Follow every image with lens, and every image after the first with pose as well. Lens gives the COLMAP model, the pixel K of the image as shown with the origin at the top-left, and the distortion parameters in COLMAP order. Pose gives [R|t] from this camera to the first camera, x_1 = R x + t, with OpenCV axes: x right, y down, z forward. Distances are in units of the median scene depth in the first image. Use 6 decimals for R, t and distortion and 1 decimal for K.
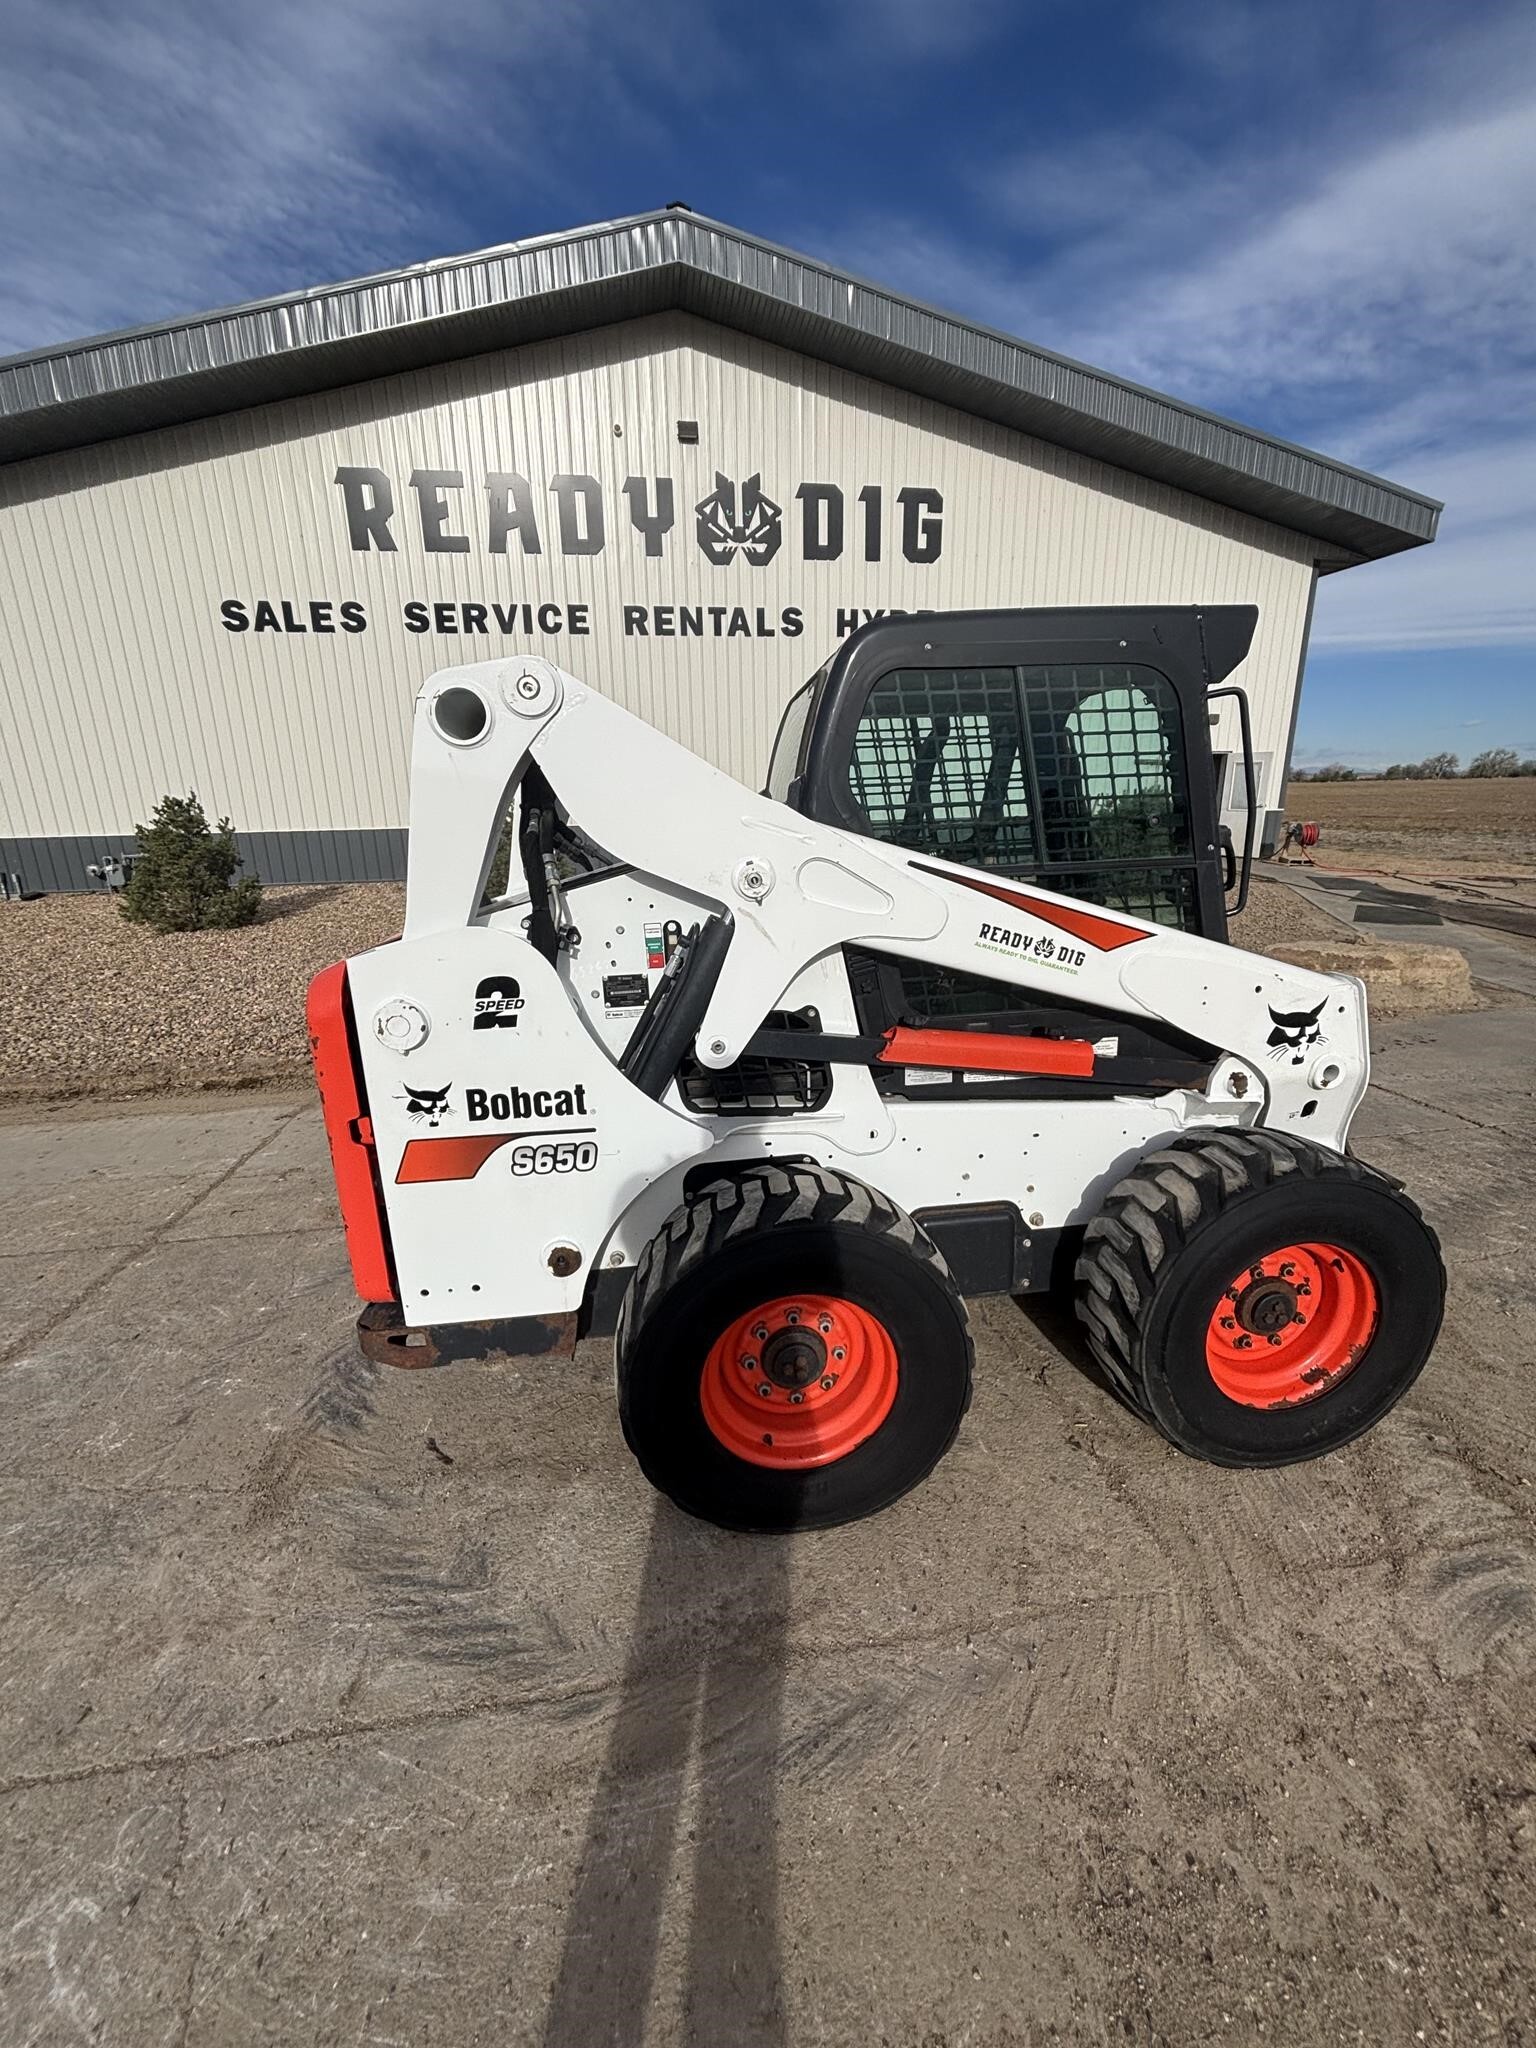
lens RADIAL K [[824.0, 0, 772.0], [0, 824.0, 1019.1], [0, 0, 1]] dist [-0.008456, 0.000654]
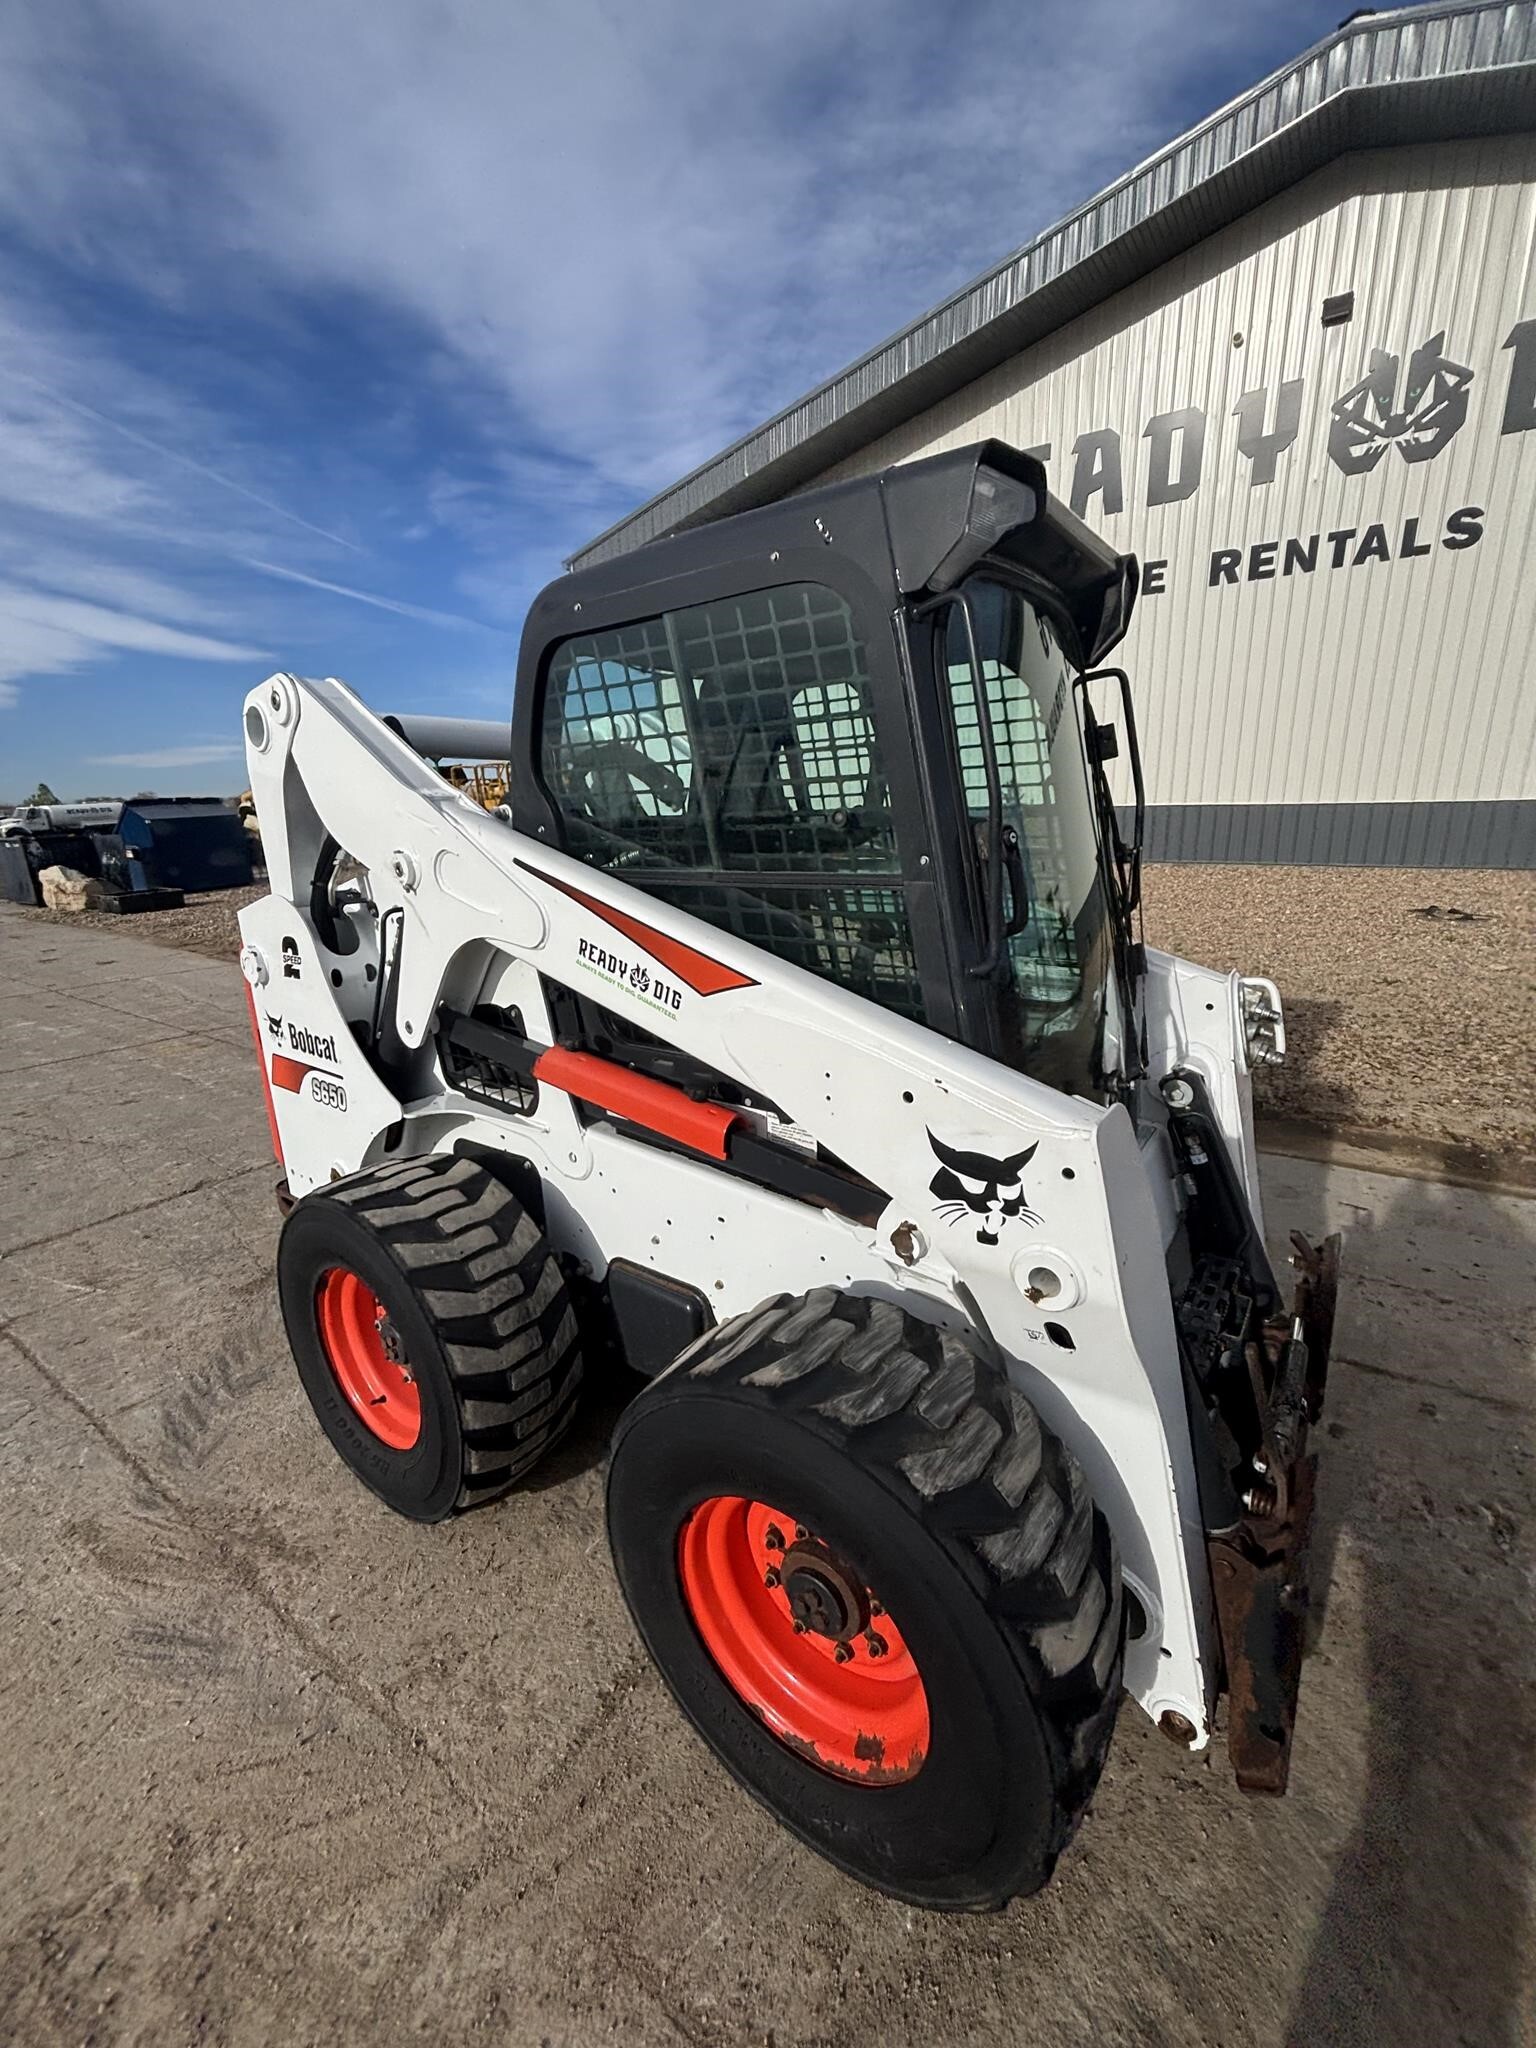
lens RADIAL K [[821.3, 0, 774.4], [0, 821.3, 1024.1], [0, 0, 1]] dist [0.000562, -0.000551]
pose [[0.739212, 0.175405, -0.650230, 0.156283], [-0.157320, 0.983750, 0.086526, -0.021819], [0.654841, 0.038334, 0.754794, 0.082790]]
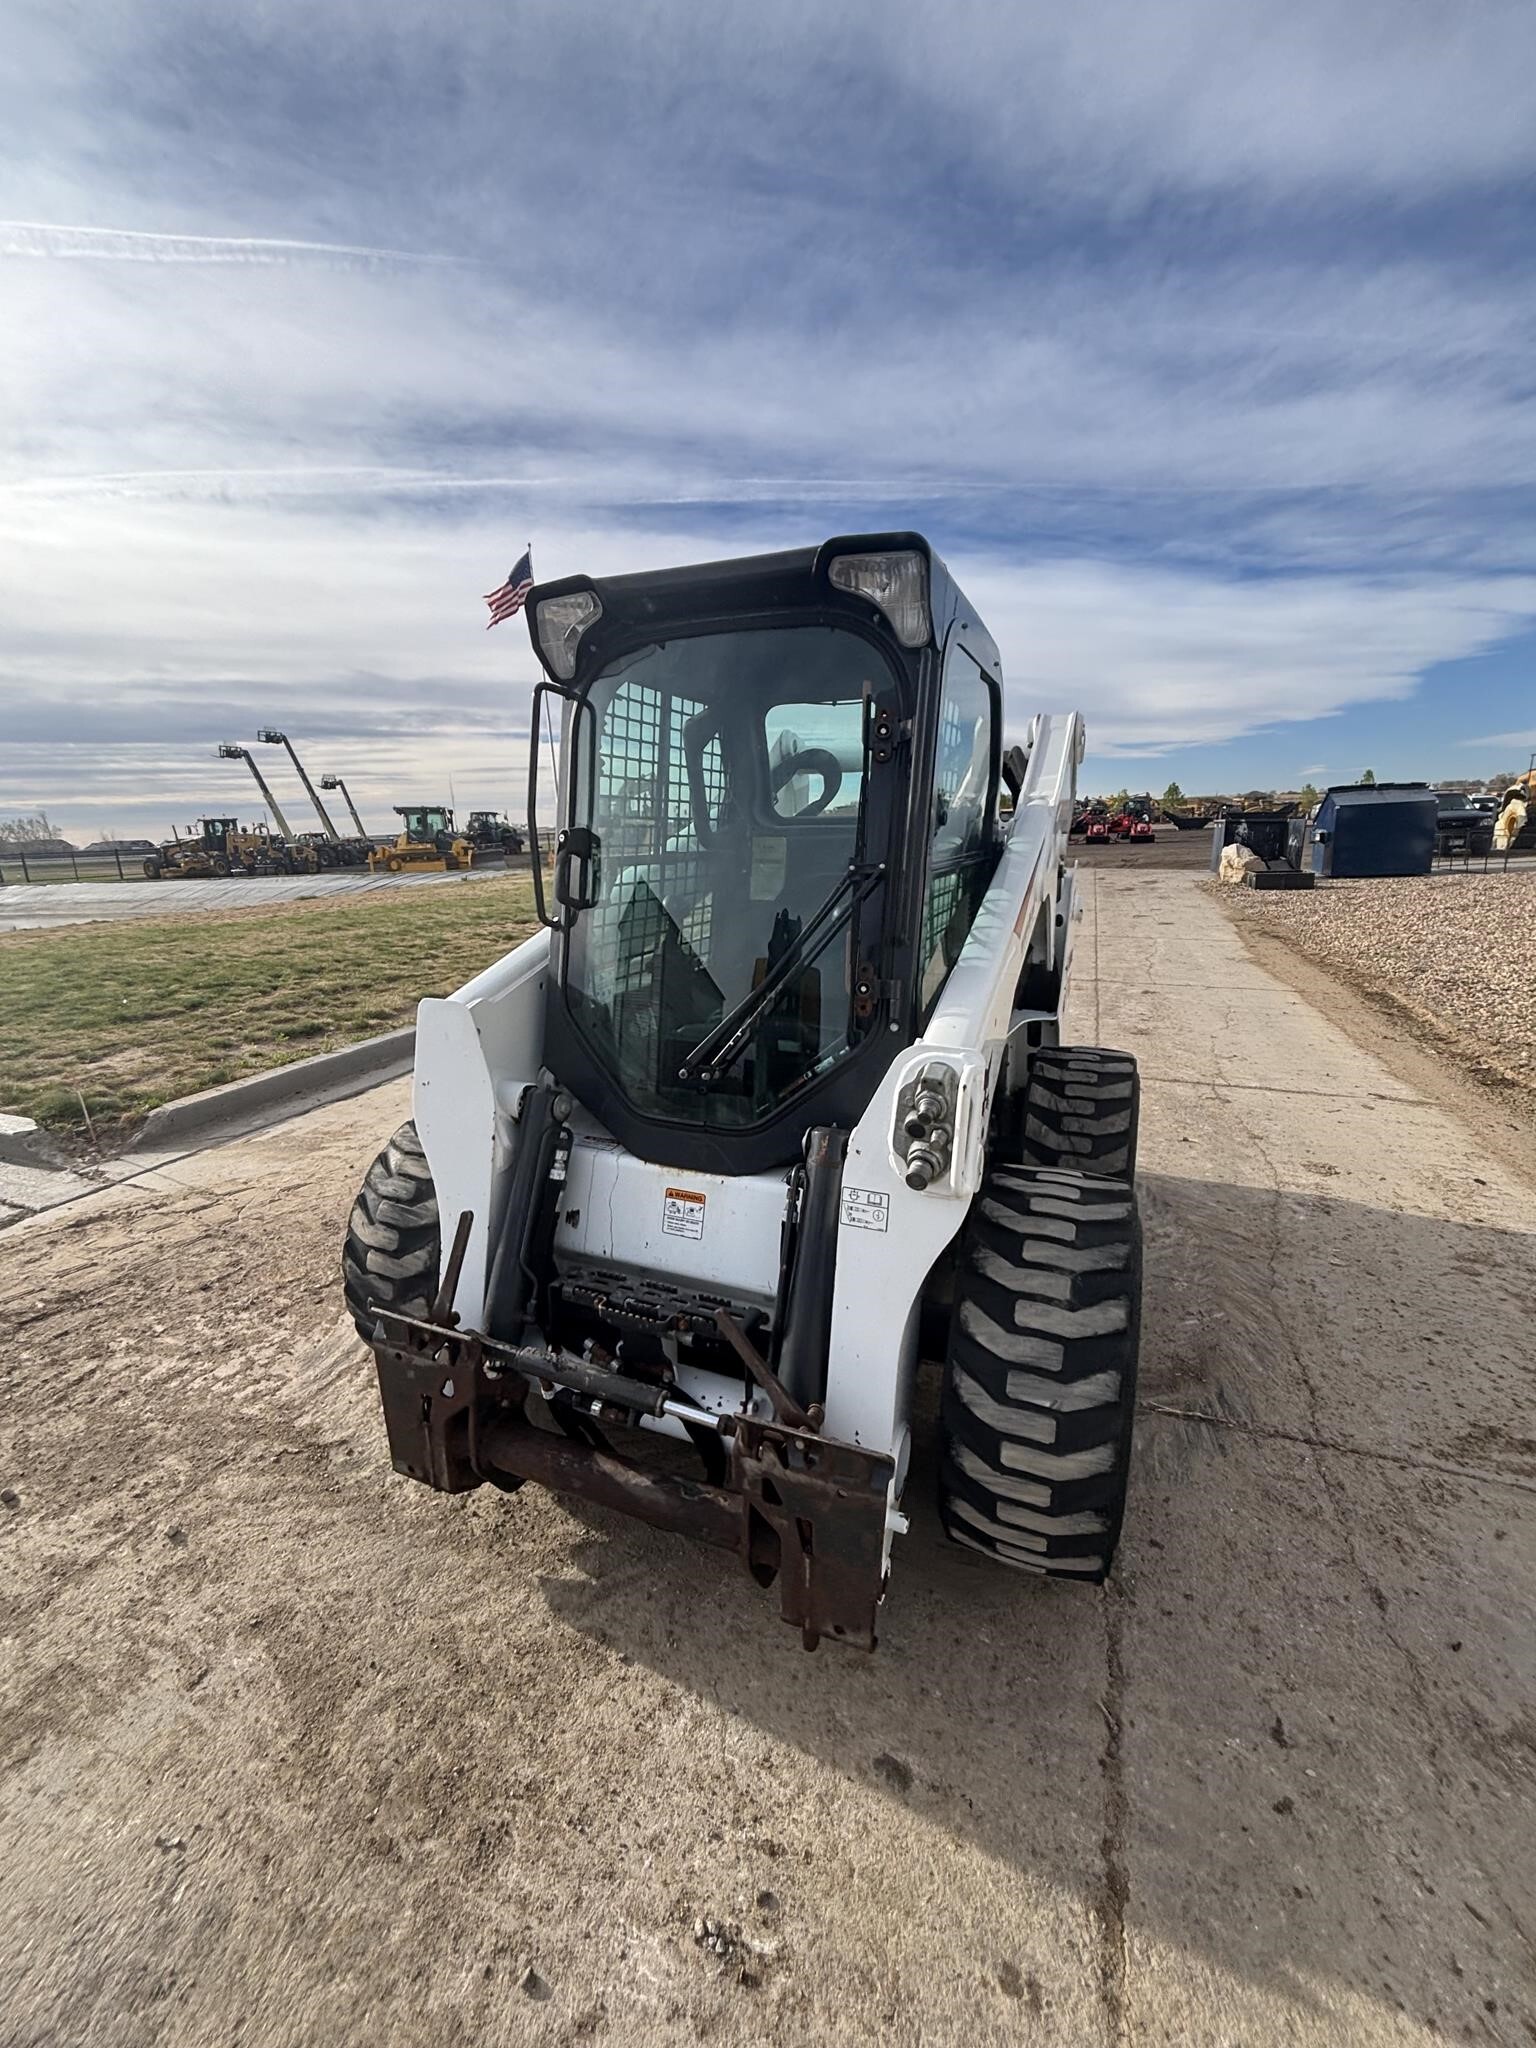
lens RADIAL K [[819.6, 0, 772.5], [0, 819.6, 1030.8], [0, 0, 1]] dist [0.000104, 0.000050]
pose [[-0.492211, 0.246053, -0.834977, 0.227422], [-0.185578, 0.907505, 0.376822, -0.075799], [0.850464, 0.340429, -0.401022, 0.299488]]
